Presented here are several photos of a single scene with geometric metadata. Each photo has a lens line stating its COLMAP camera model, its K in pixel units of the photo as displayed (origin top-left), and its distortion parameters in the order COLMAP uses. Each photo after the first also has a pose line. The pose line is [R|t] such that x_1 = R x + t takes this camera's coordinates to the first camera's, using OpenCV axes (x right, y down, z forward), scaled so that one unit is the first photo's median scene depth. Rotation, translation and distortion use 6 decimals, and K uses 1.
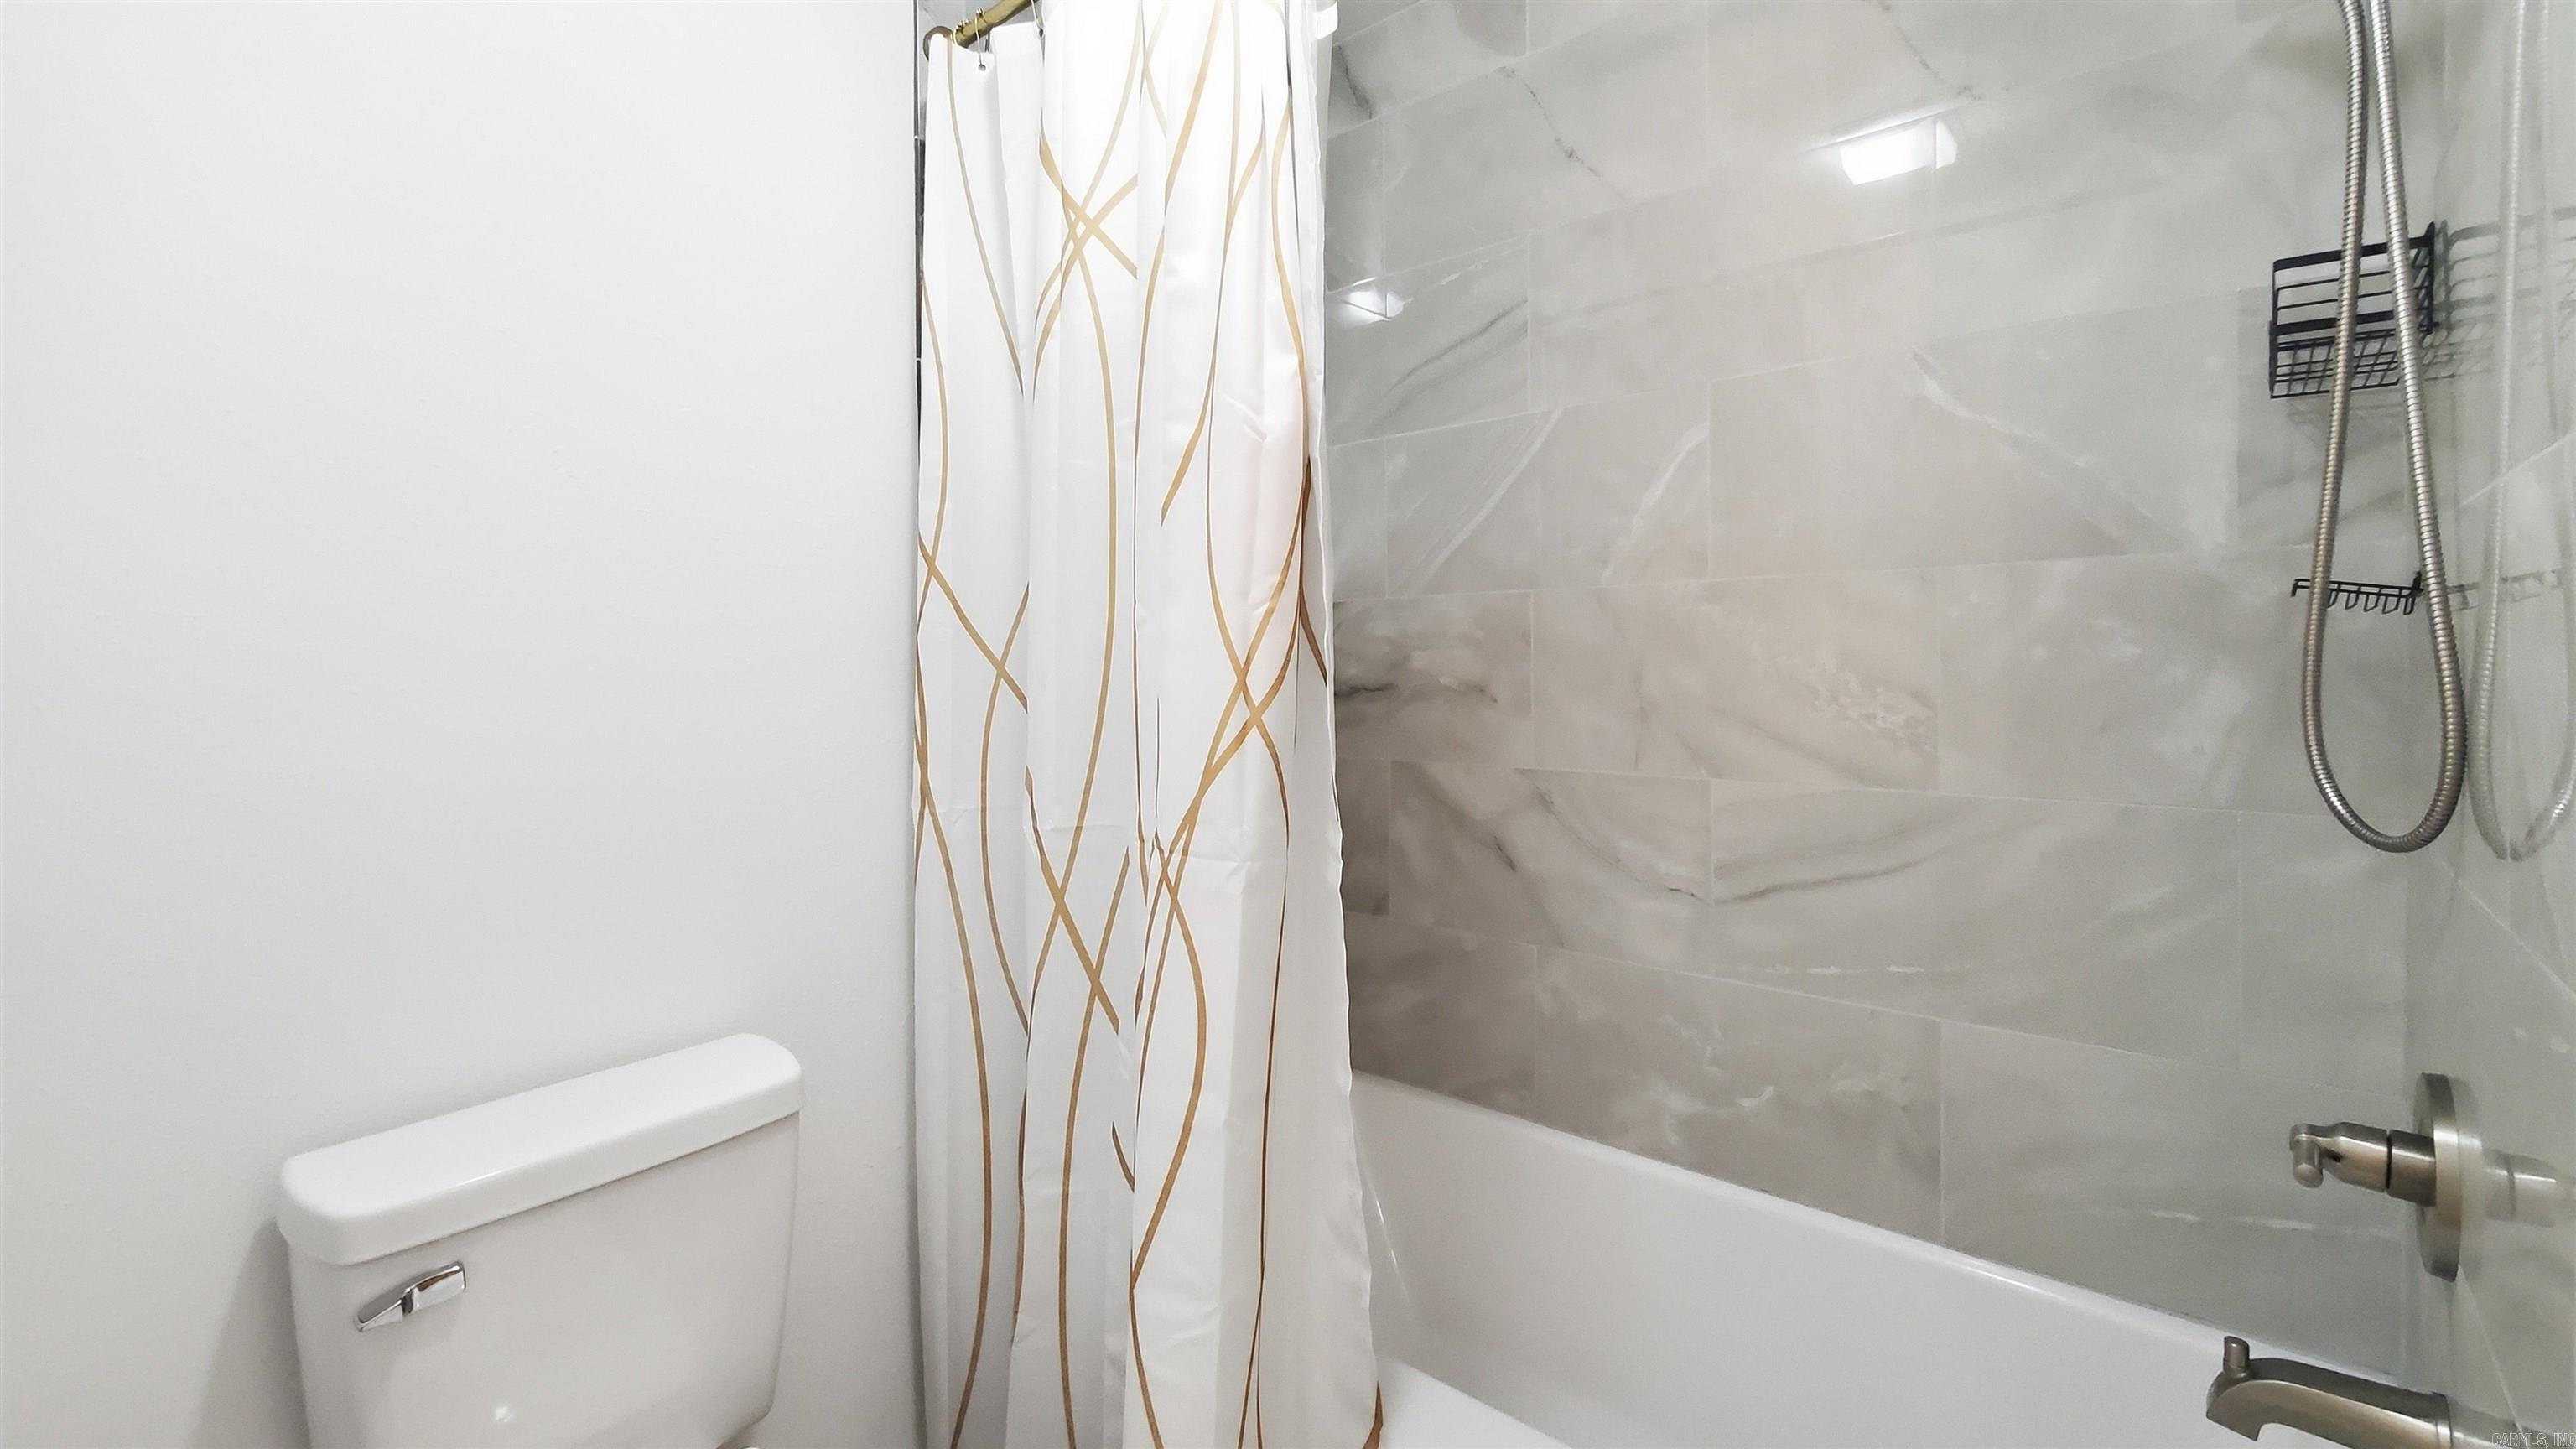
lens RADIAL K [[1051.6, 0, 1229.1], [0, 1051.6, 670.7], [0, 0, 1]] dist [-0.001525, -0.000301]
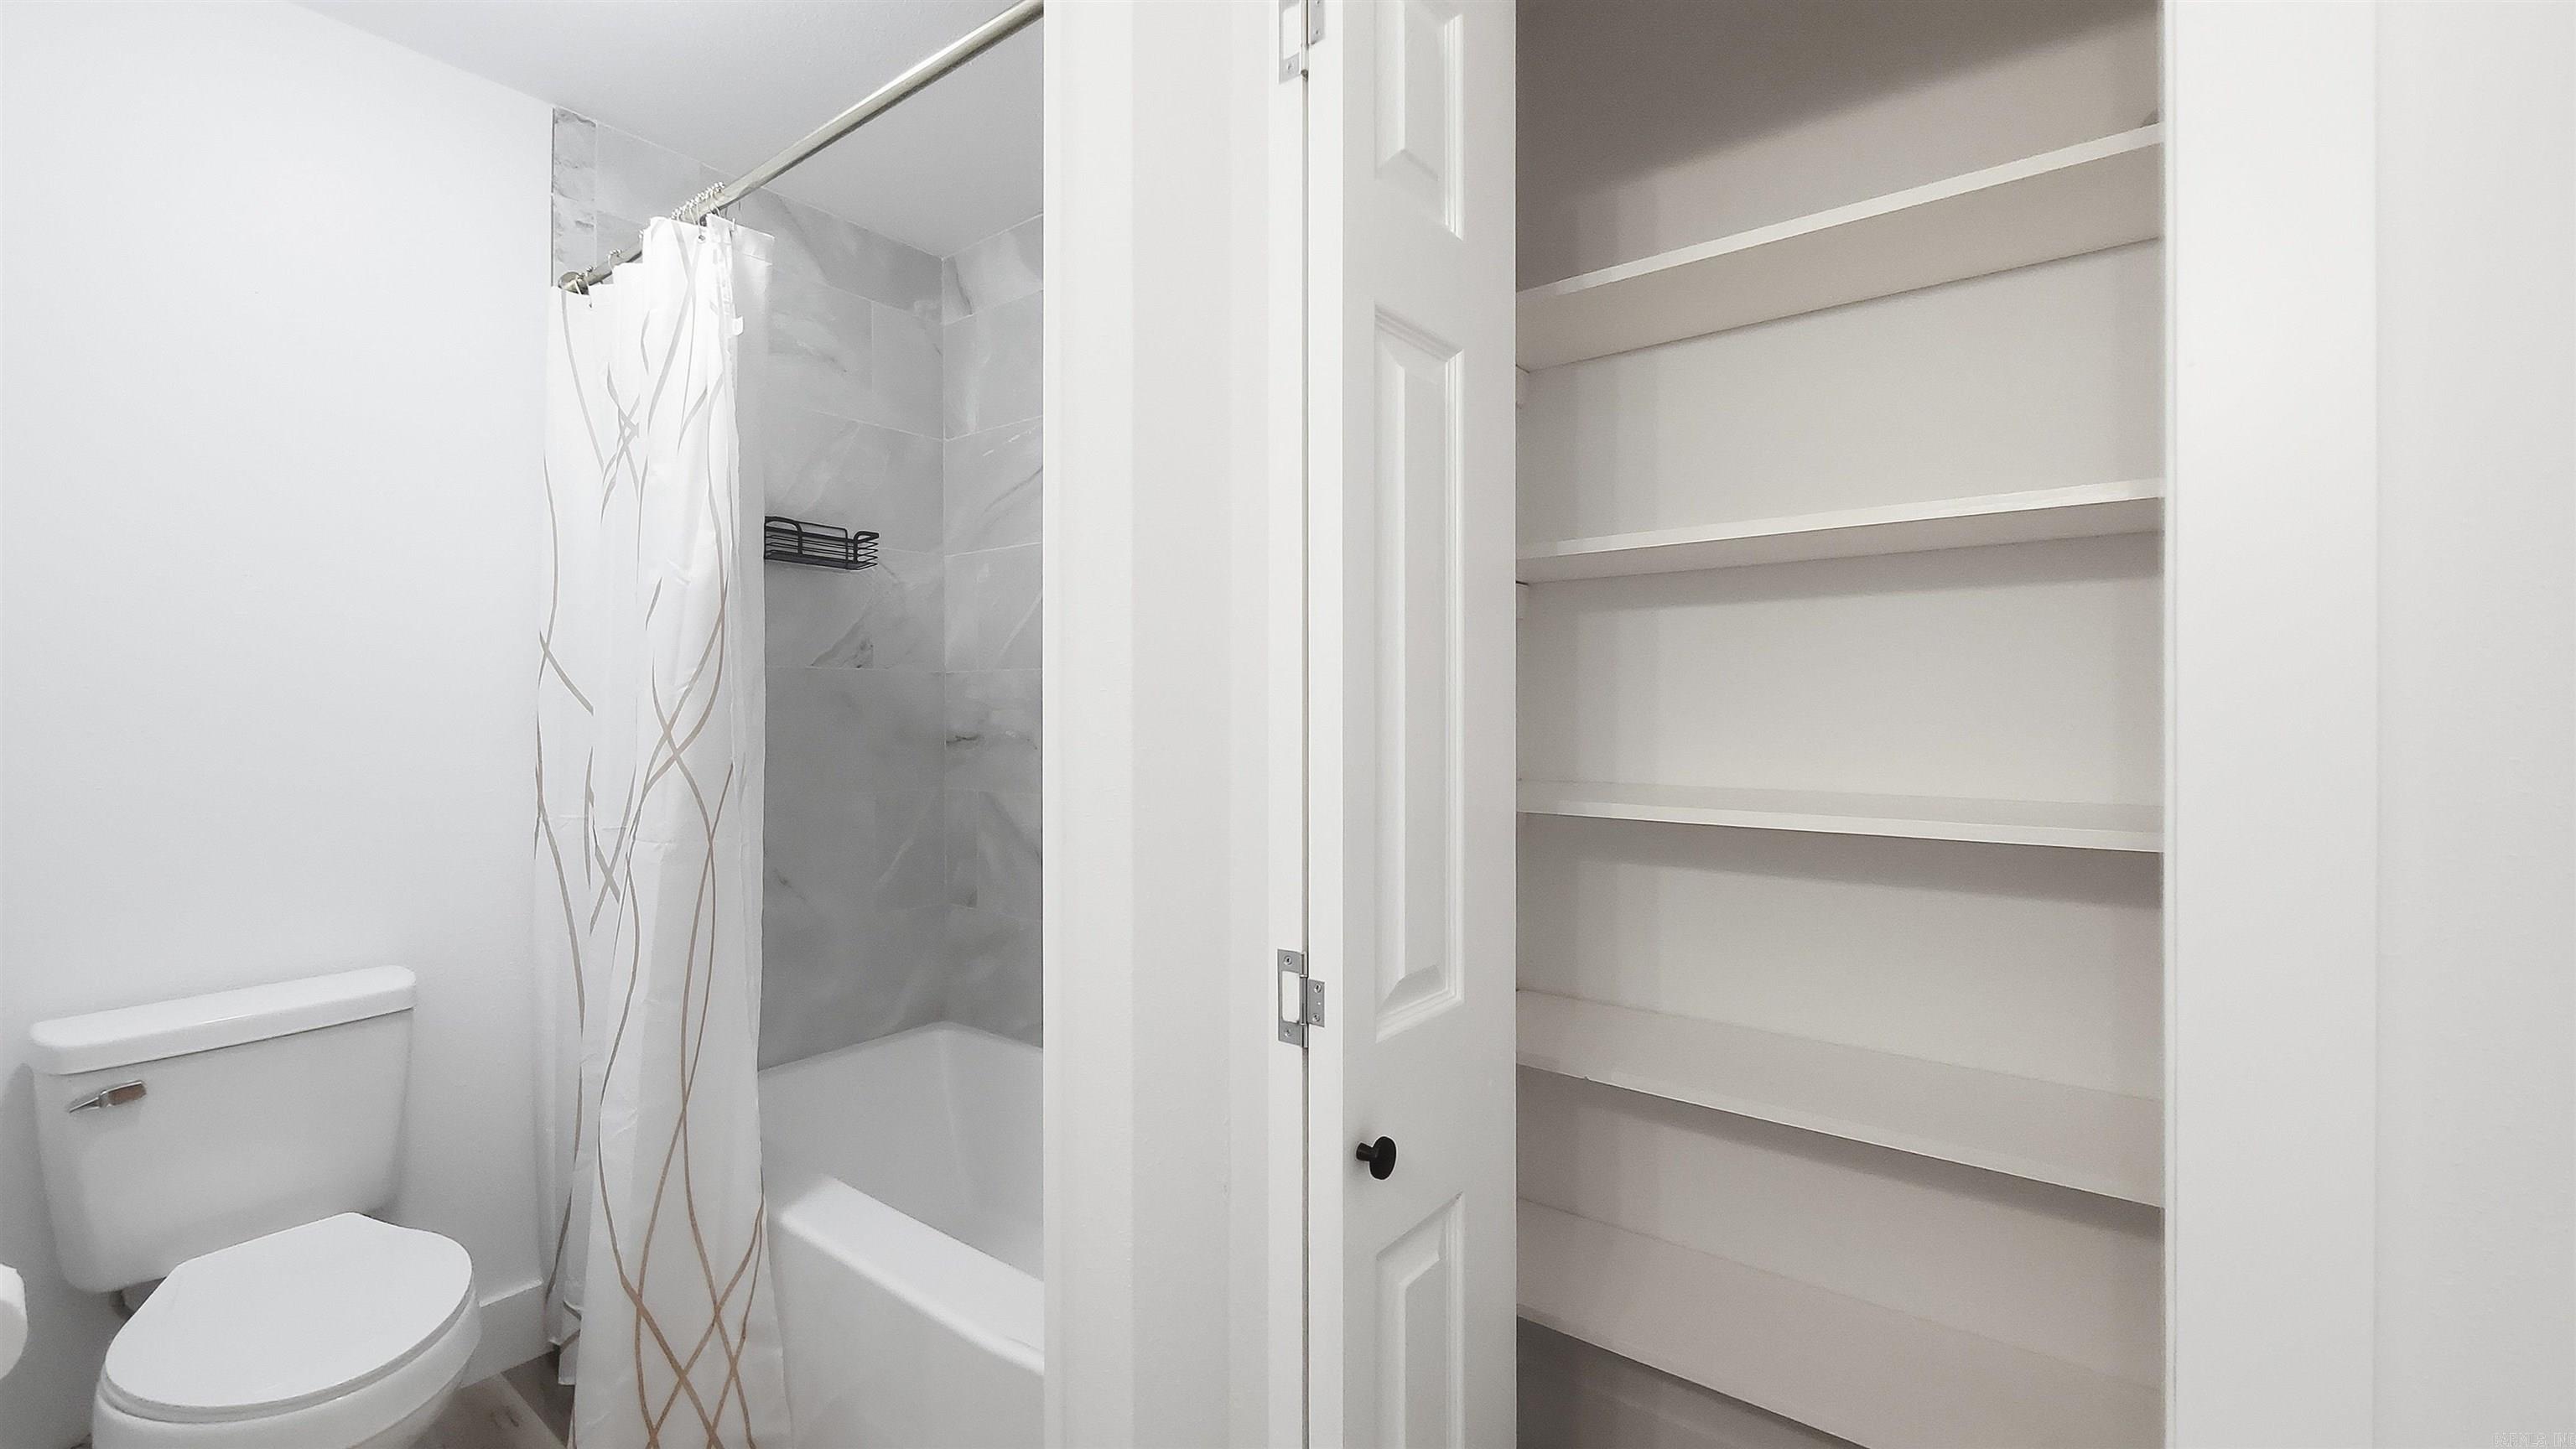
lens RADIAL K [[1051.6, 0, 1293.1], [0, 1051.6, 721.1], [0, 0, 1]] dist [-0.001525, -0.000301]
pose [[0.998215, 0.016818, 0.057304, 0.735043], [-0.017060, 0.999848, 0.003727, -0.025900], [-0.057232, -0.004698, 0.998350, -0.566700]]
